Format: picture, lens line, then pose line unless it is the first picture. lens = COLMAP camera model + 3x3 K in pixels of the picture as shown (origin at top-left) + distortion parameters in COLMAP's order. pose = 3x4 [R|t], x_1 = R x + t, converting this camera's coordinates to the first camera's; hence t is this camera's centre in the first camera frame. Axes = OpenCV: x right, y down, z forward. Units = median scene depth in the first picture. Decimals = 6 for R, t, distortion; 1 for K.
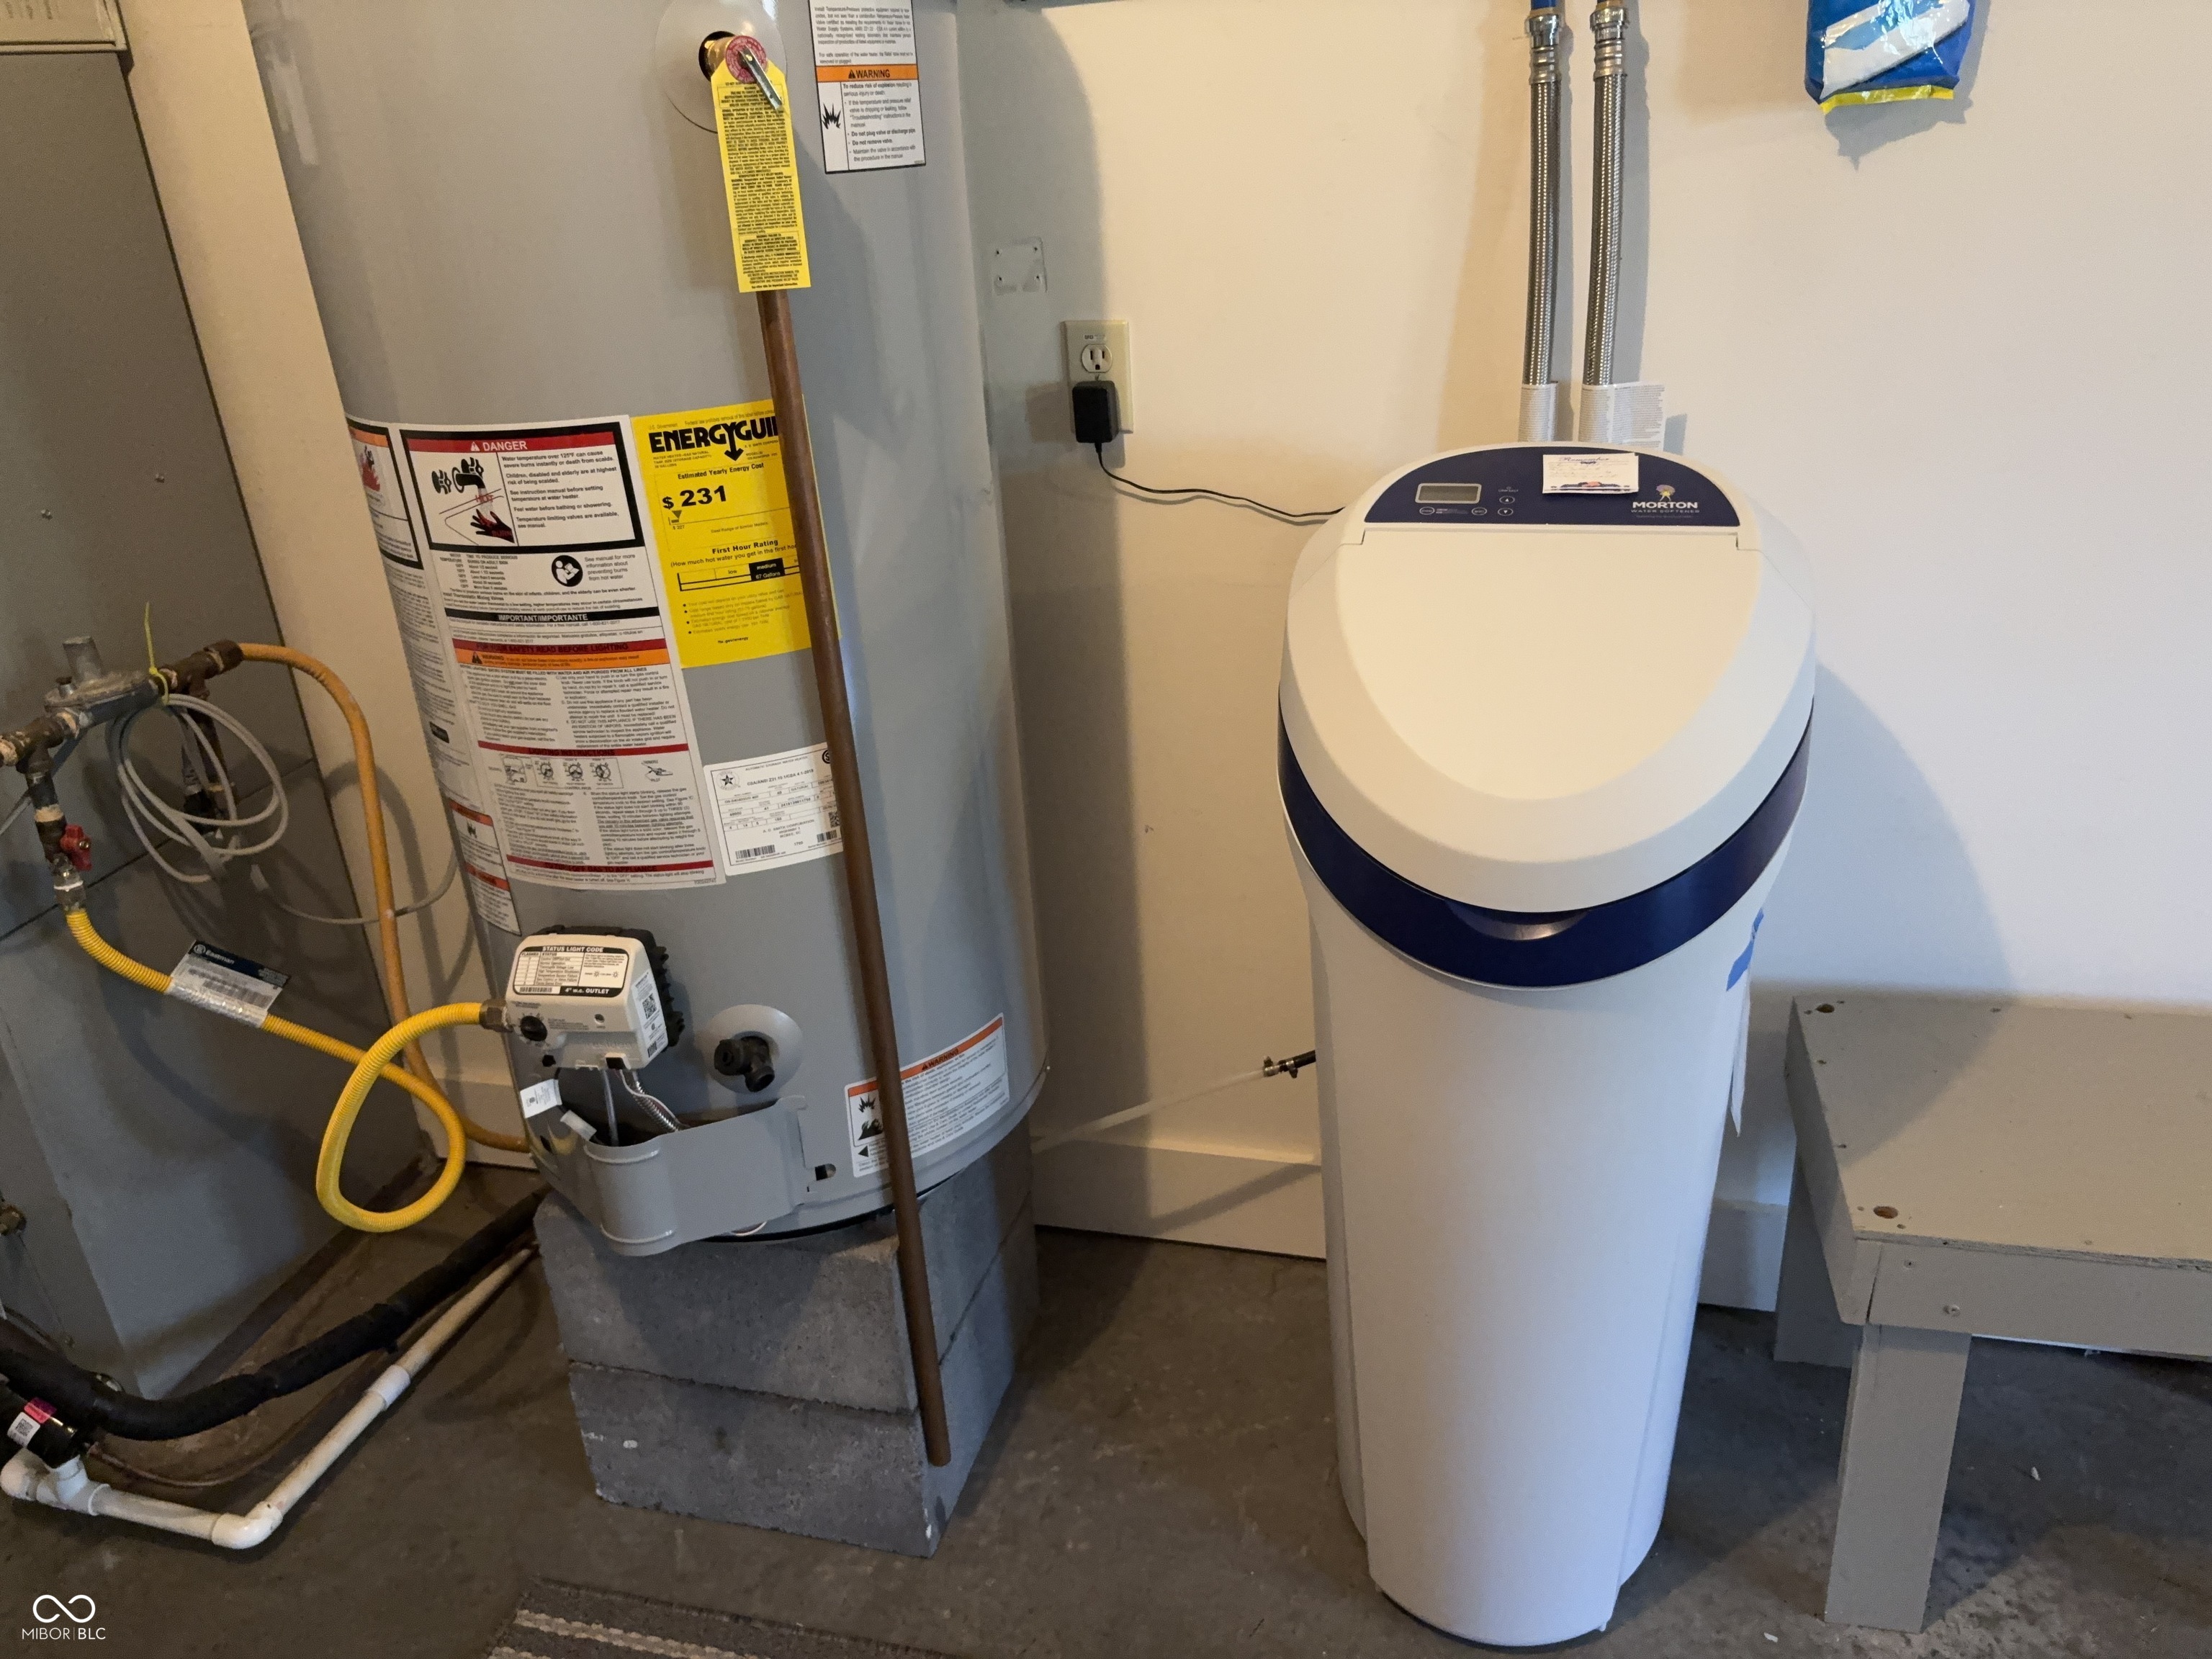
lens RADIAL K [[1689.5, 0, 1102.1], [0, 1689.5, 832.1], [0, 0, 1]] dist [0.046074, -0.066212]
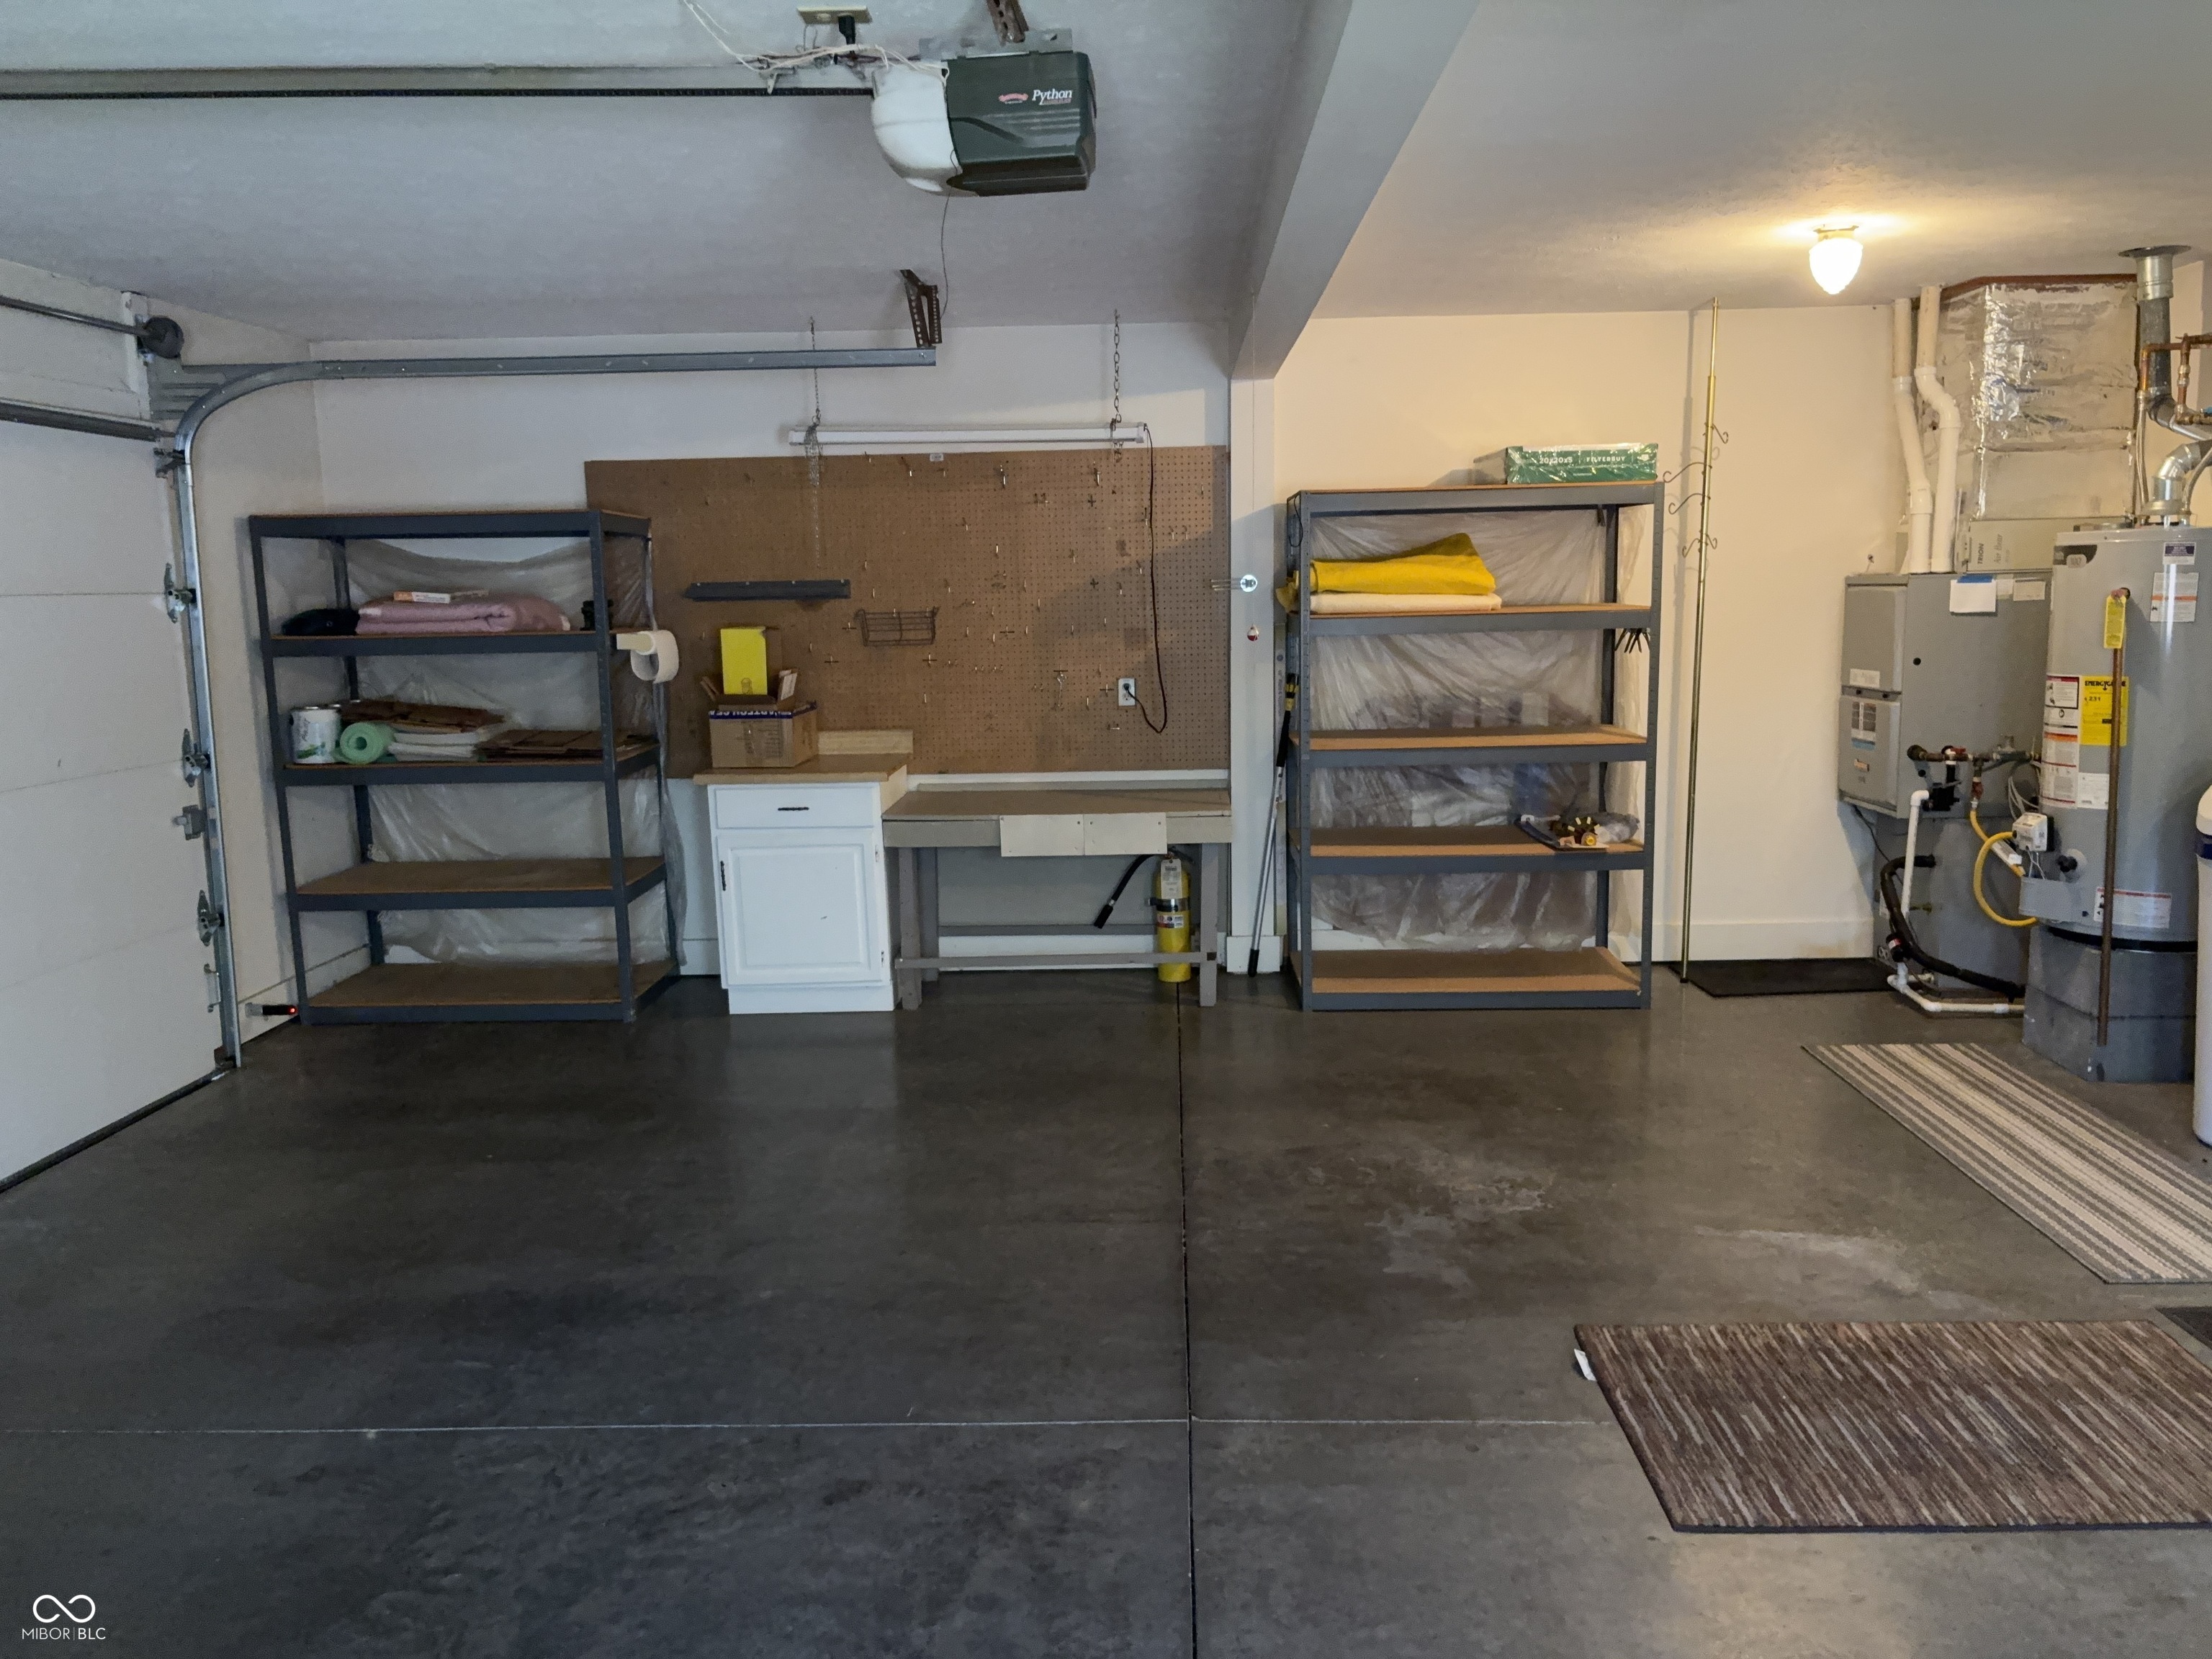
lens RADIAL K [[1689.5, 0, 1111.5], [0, 1689.5, 830.1], [0, 0, 1]] dist [0.046074, -0.066212]
pose [[0.222747, 0.203957, -0.953302, 2.676430], [-0.397030, 0.912079, 0.102368, 0.497749], [0.890366, 0.355687, 0.284140, -1.742332]]
